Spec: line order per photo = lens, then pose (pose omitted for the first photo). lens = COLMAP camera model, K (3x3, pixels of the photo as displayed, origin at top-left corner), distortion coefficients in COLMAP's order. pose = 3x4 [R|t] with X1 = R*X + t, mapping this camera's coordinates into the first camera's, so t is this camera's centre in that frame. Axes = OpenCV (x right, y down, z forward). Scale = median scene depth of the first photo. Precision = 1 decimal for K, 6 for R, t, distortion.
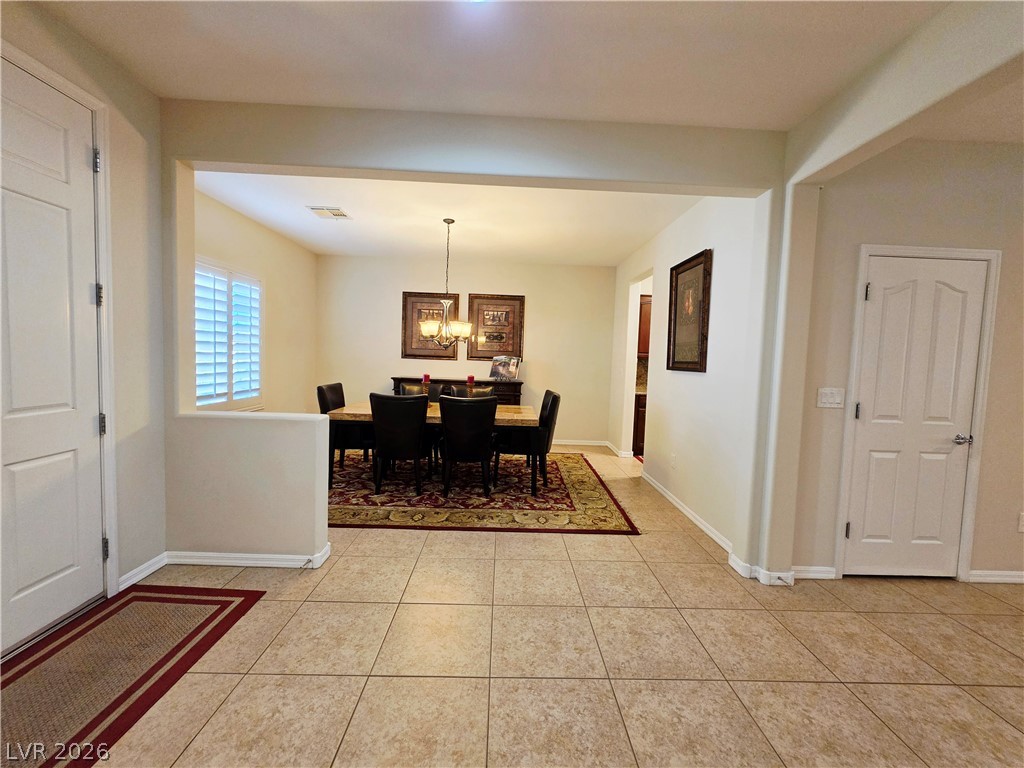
lens RADIAL K [[413.8, 0, 517.4], [0, 413.8, 377.5], [0, 0, 1]] dist [-0.006431, 0.002692]
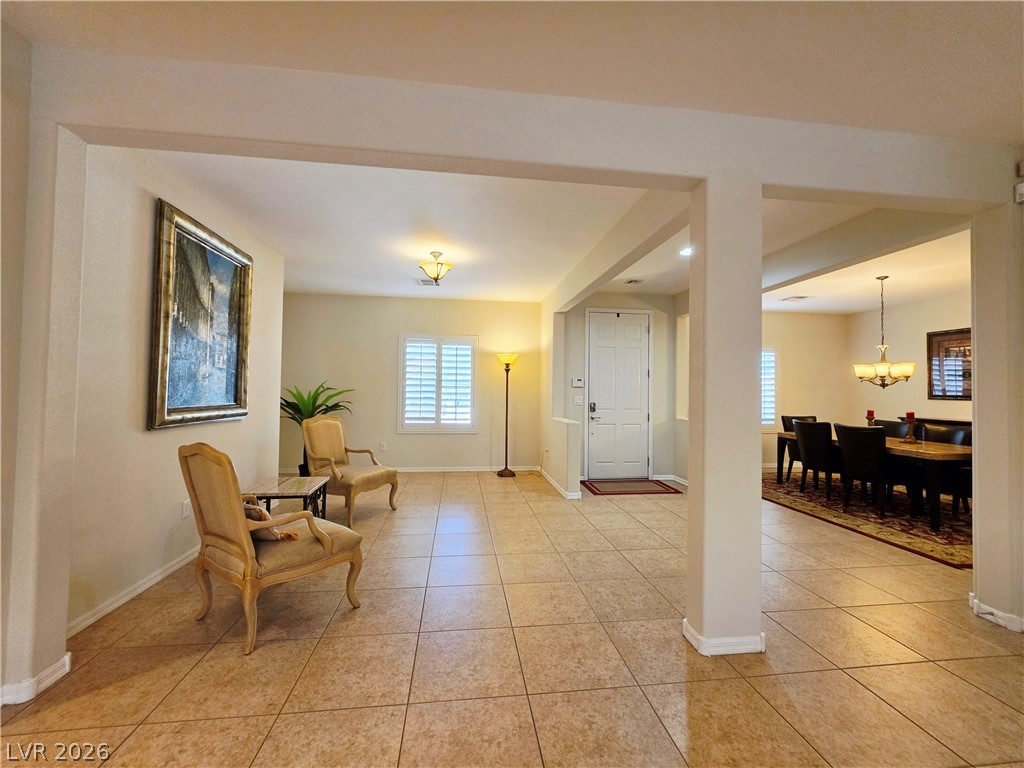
lens RADIAL K [[413.8, 0, 509.1], [0, 413.8, 380.0], [0, 0, 1]] dist [-0.006431, 0.002692]
pose [[0.101579, -0.056798, -0.993205, 0.982948], [-0.063466, 0.995965, -0.063446, 0.053522], [0.992801, 0.069479, 0.097564, -0.152442]]
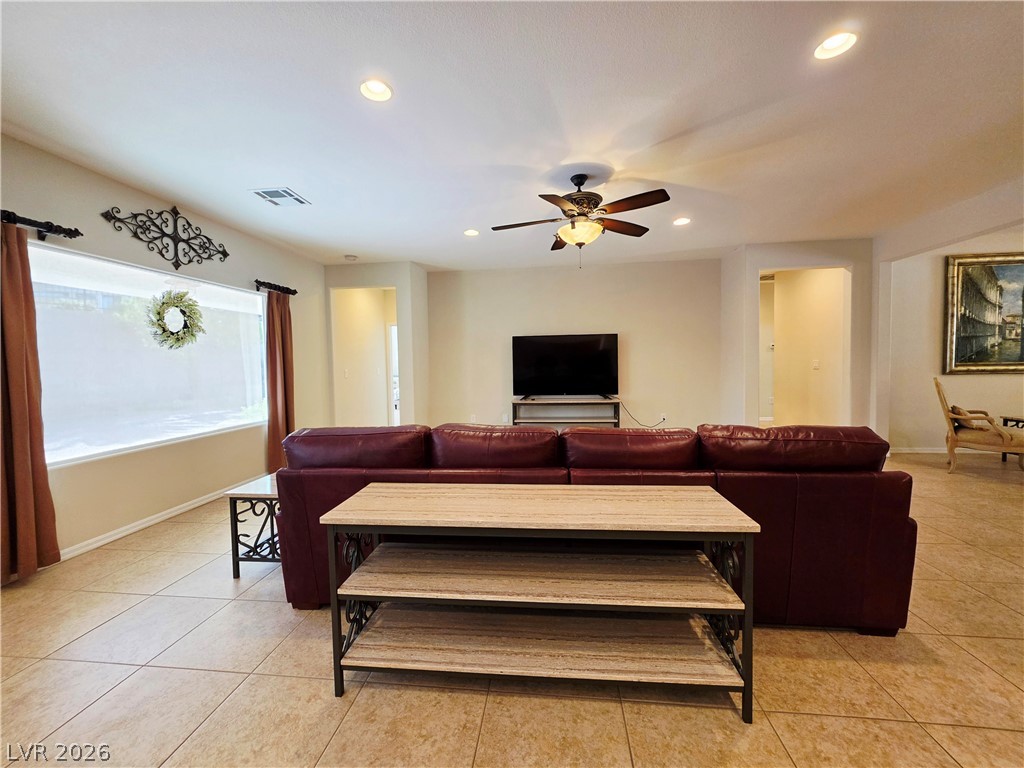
lens RADIAL K [[413.8, 0, 513.1], [0, 413.8, 378.8], [0, 0, 1]] dist [-0.006431, 0.002692]
pose [[-0.991085, -0.018964, 0.131876, 1.470159], [-0.005456, 0.994765, 0.102041, 0.013475], [-0.133121, 0.100411, -0.986000, 0.863624]]
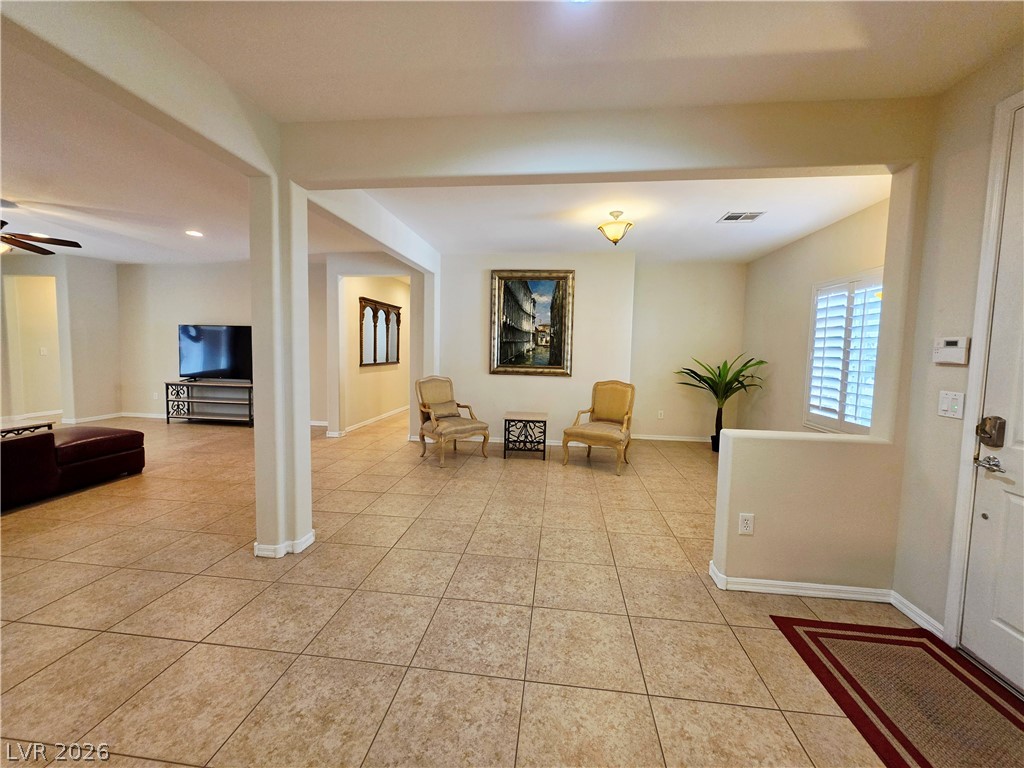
lens RADIAL K [[413.8, 0, 512.0], [0, 413.8, 376.4], [0, 0, 1]] dist [-0.006431, 0.002692]
pose [[-0.987966, -0.064518, 0.140576, -0.062088], [-0.047097, 0.991176, 0.123906, -0.058220], [-0.147330, 0.115794, -0.982286, 0.859111]]
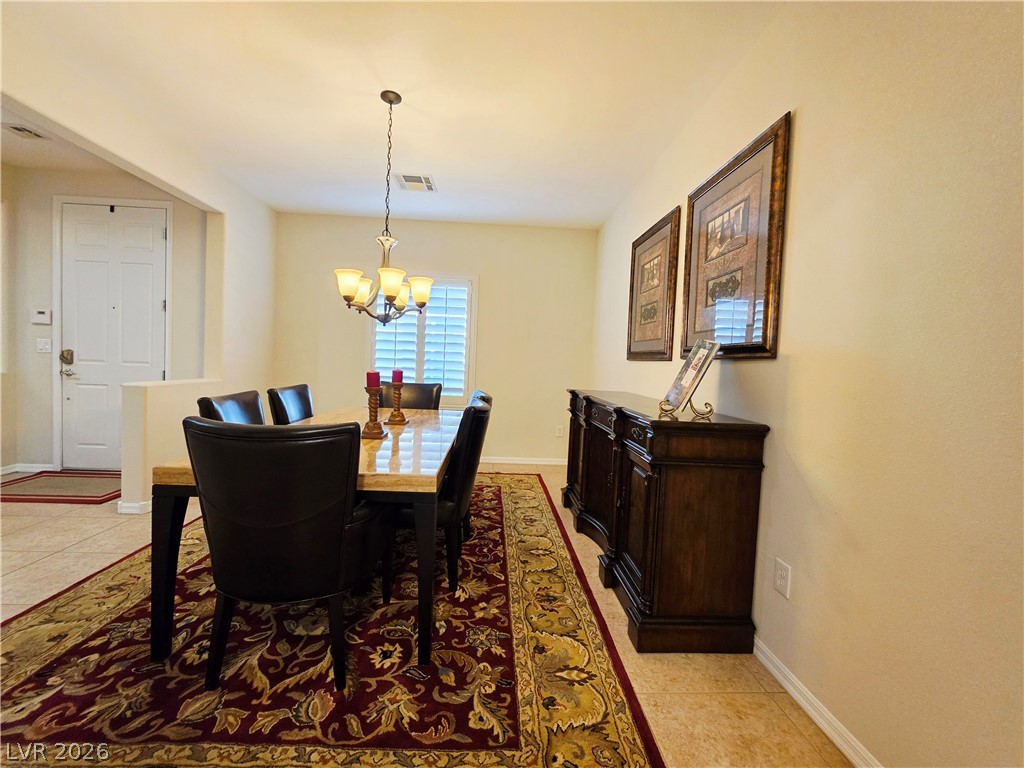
lens RADIAL K [[413.8, 0, 507.6], [0, 413.8, 382.6], [0, 0, 1]] dist [-0.006431, 0.002692]
pose [[0.014914, 0.012562, -0.999810, 0.454903], [-0.095864, 0.995333, 0.011076, -0.013443], [0.995283, 0.095681, 0.016049, 1.354687]]
